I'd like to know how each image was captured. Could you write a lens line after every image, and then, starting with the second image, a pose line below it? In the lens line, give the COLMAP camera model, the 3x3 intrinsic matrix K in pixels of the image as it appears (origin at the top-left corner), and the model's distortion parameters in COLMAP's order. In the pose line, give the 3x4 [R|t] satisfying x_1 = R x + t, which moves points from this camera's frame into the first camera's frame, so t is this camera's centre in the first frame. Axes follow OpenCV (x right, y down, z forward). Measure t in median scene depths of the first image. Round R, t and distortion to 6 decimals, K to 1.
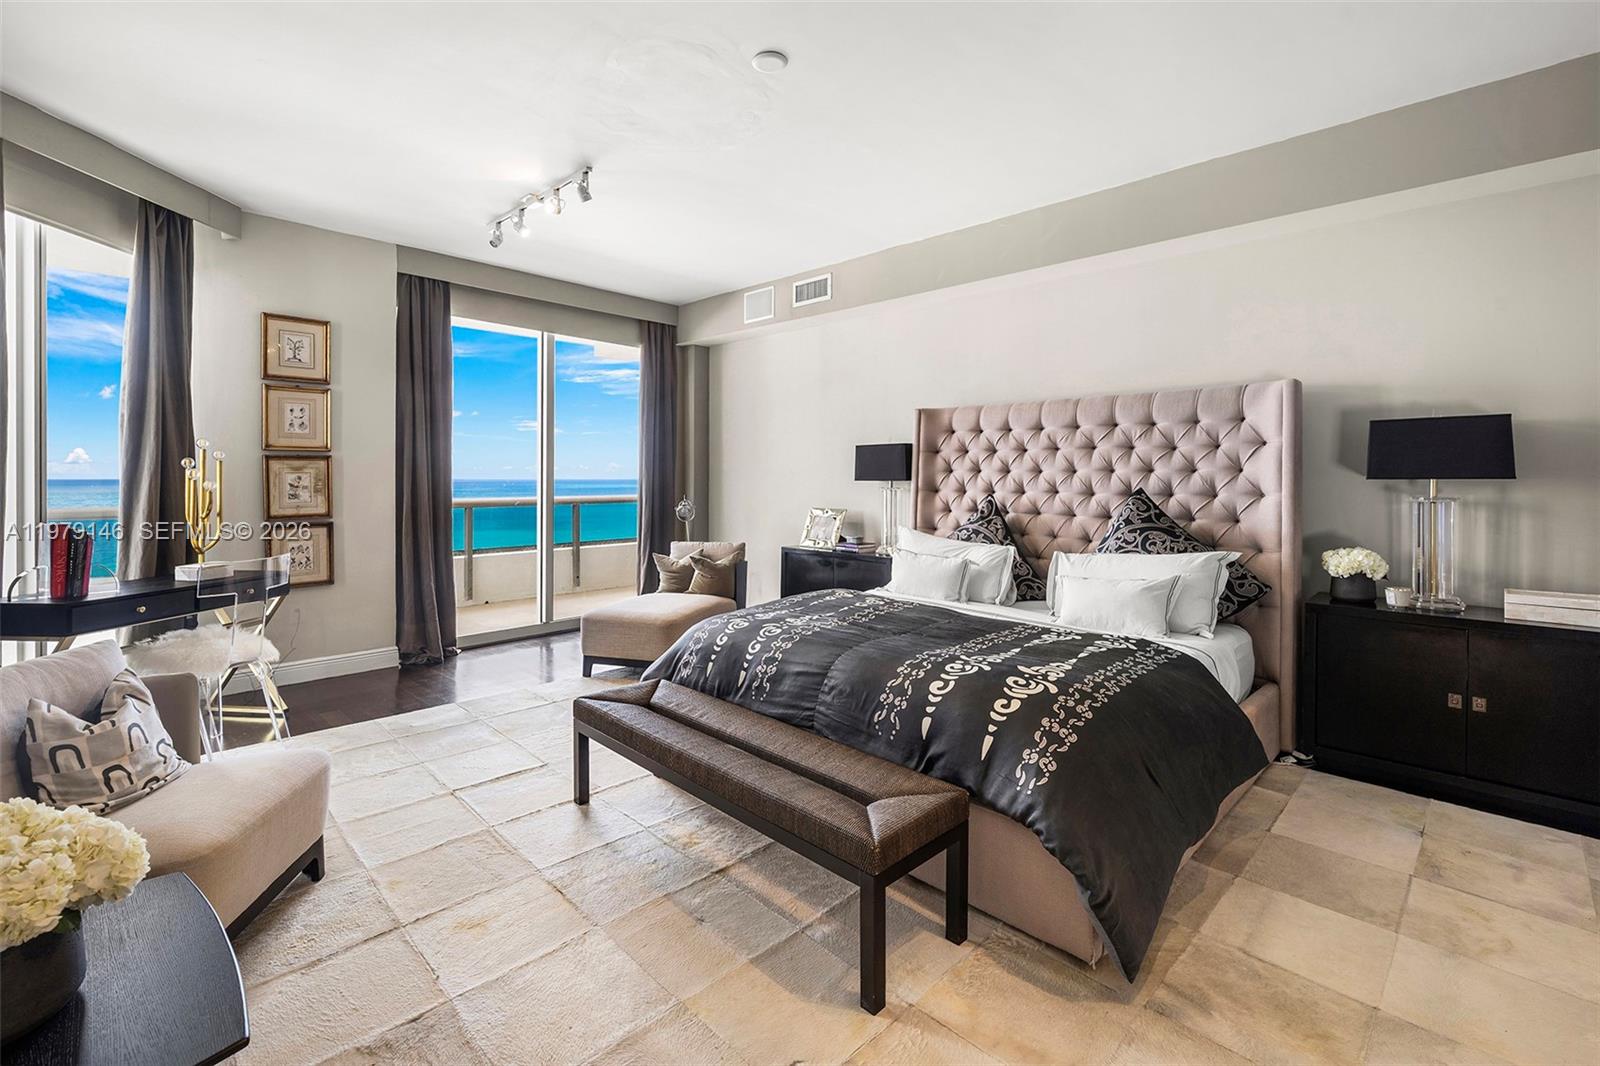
lens RADIAL K [[695.8, 0, 791.4], [0, 695.8, 477.3], [0, 0, 1]] dist [-0.001431, -0.000113]
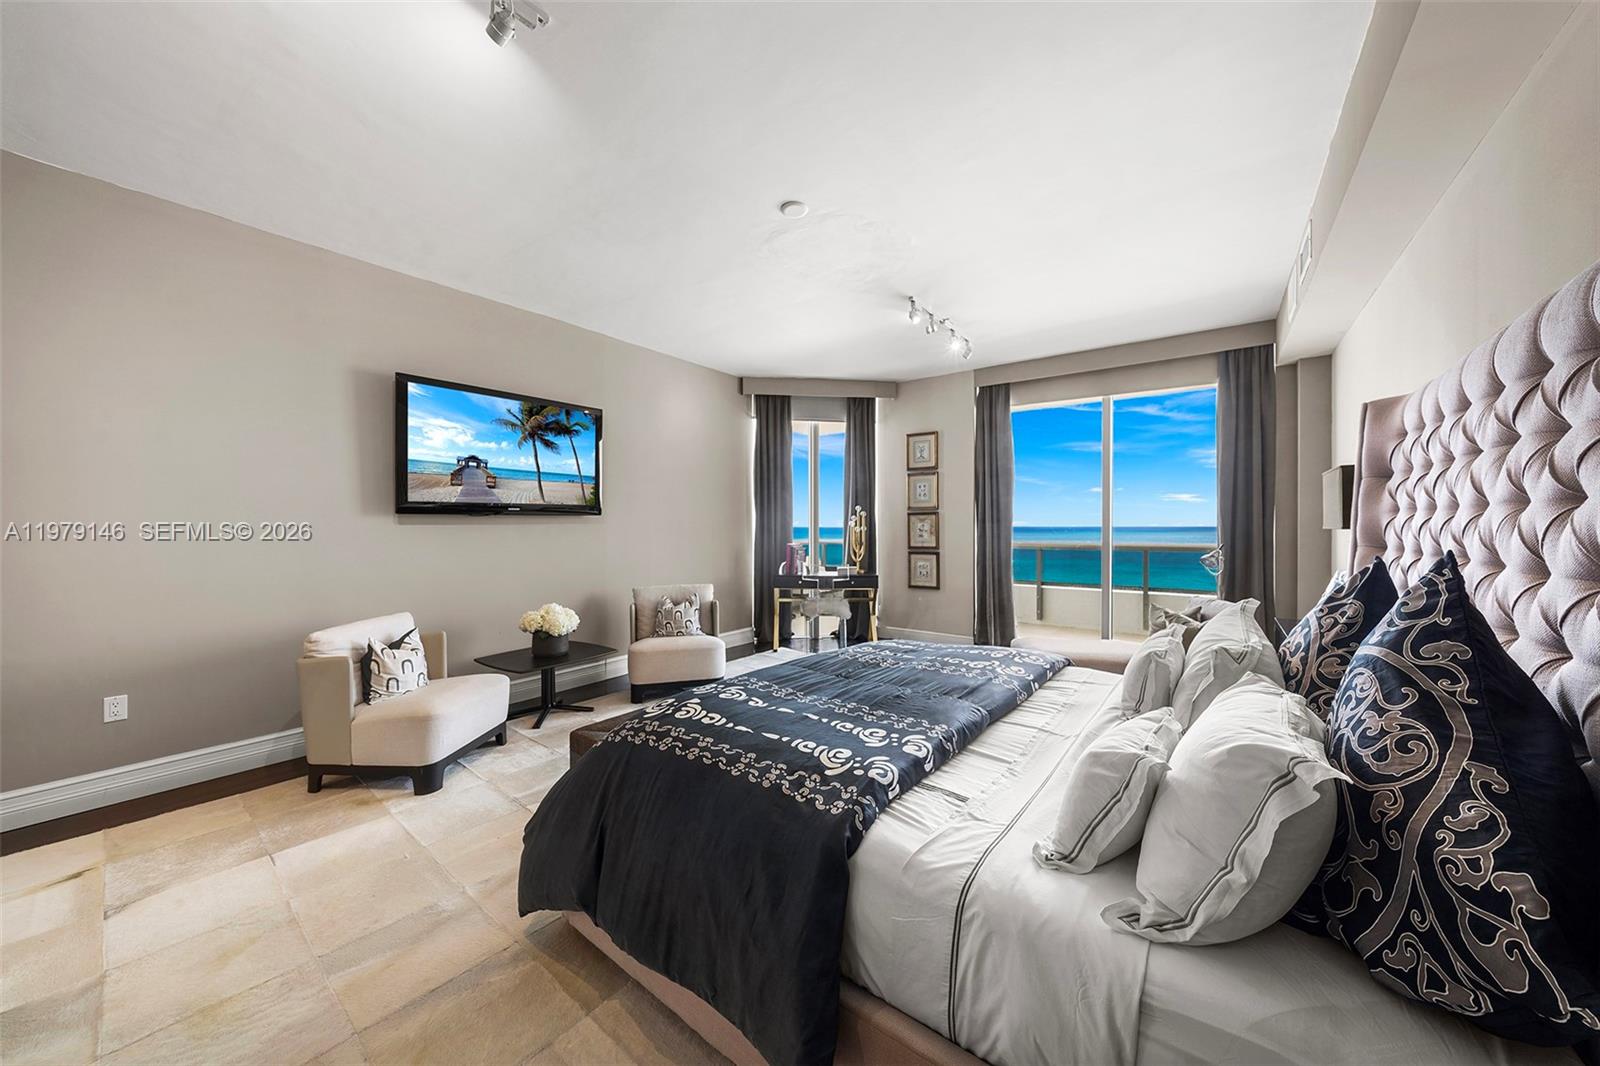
lens RADIAL K [[545.1, 0, 806.9], [0, 545.1, 525.8], [0, 0, 1]] dist [-0.002544, -0.000096]
pose [[0.138145, -0.000616, -0.990412, 0.587822], [0.003270, 0.999995, -0.000165, 0.001252], [0.990407, -0.003215, 0.138146, 0.517989]]
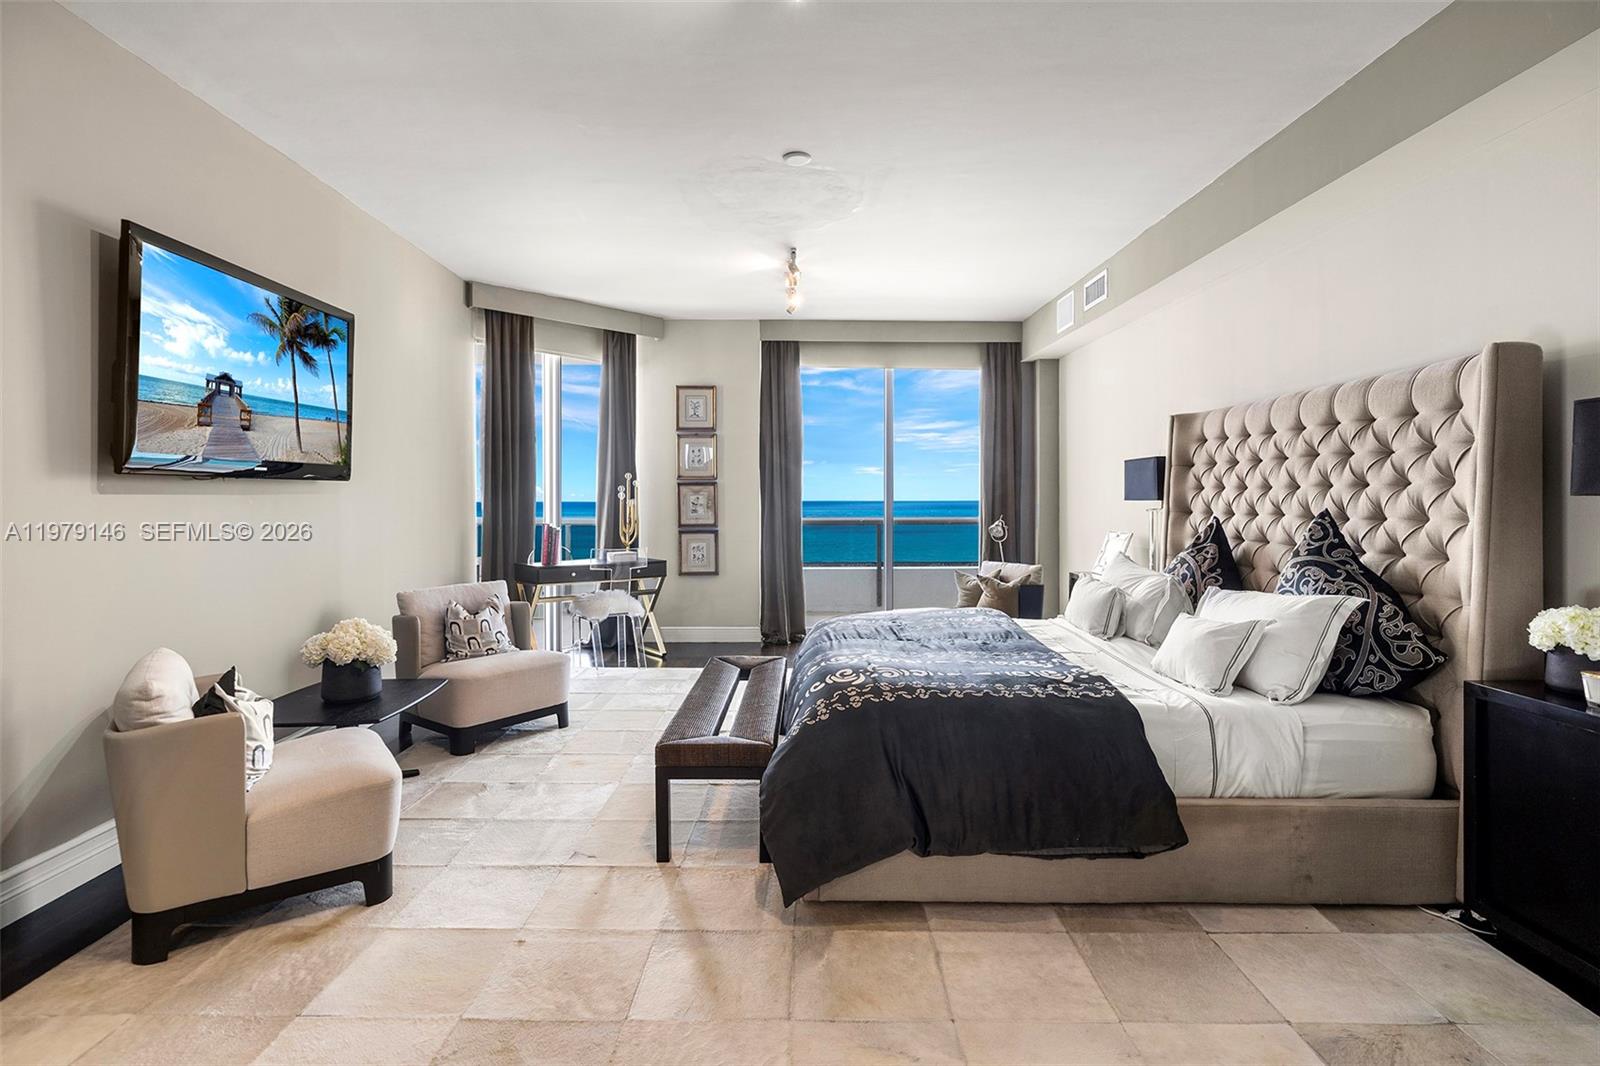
lens RADIAL K [[770.3, 0, 807.8], [0, 770.3, 505.1], [0, 0, 1]] dist [0.001589, 0.000051]
pose [[0.717716, 0.004015, -0.696325, 0.546245], [0.000303, 0.999981, 0.006078, 0.005120], [0.696336, -0.004574, 0.717701, 0.023392]]
